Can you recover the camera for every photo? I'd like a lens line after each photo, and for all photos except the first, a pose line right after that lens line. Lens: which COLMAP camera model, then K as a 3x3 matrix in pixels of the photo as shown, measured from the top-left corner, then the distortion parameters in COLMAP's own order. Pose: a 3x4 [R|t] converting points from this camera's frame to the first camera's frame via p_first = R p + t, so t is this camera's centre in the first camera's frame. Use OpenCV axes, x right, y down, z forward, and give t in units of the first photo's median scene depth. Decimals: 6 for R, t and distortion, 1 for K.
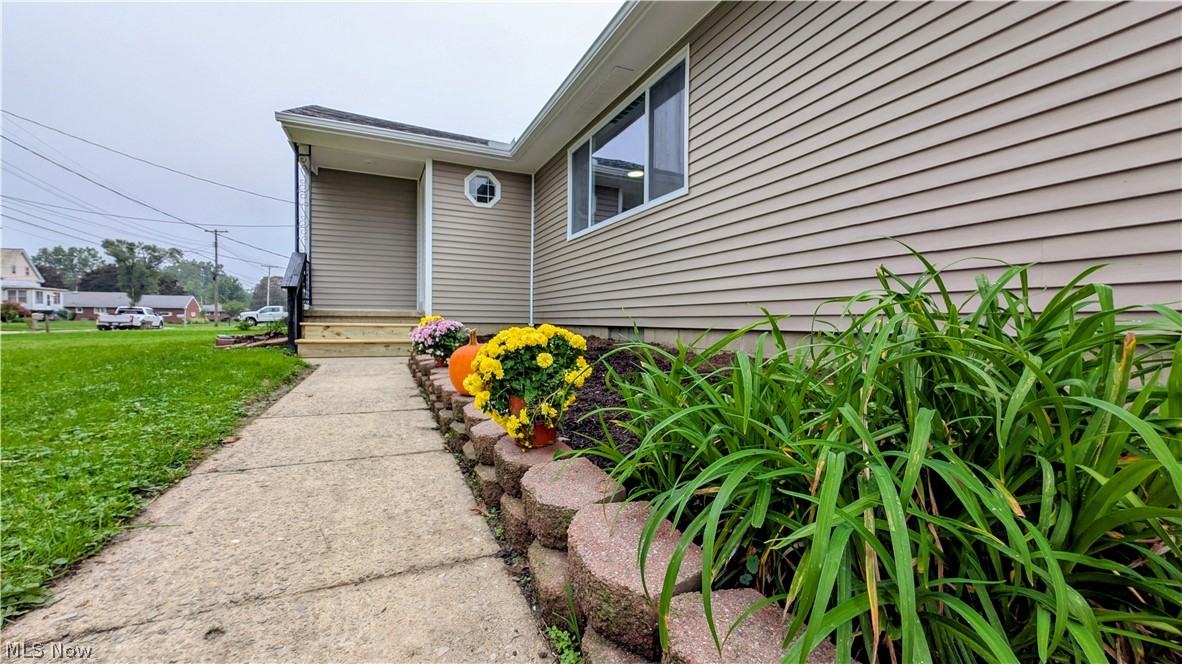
lens RADIAL K [[452.2, 0, 594.0], [0, 452.2, 328.5], [0, 0, 1]] dist [0.002333, 0.000591]
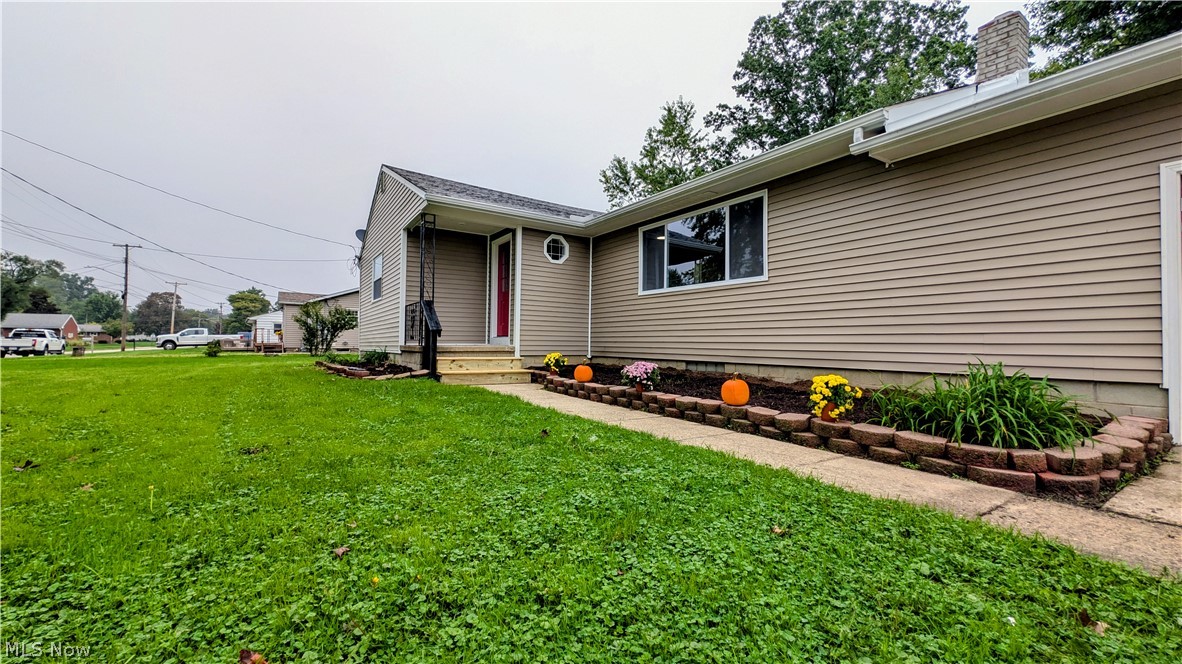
lens RADIAL K [[452.2, 0, 590.0], [0, 452.2, 333.4], [0, 0, 1]] dist [0.002333, 0.000591]
pose [[0.988454, 0.004323, 0.151461, -0.344165], [0.001200, 0.999338, -0.036353, -0.028337], [-0.151518, 0.036115, 0.987795, -0.252087]]
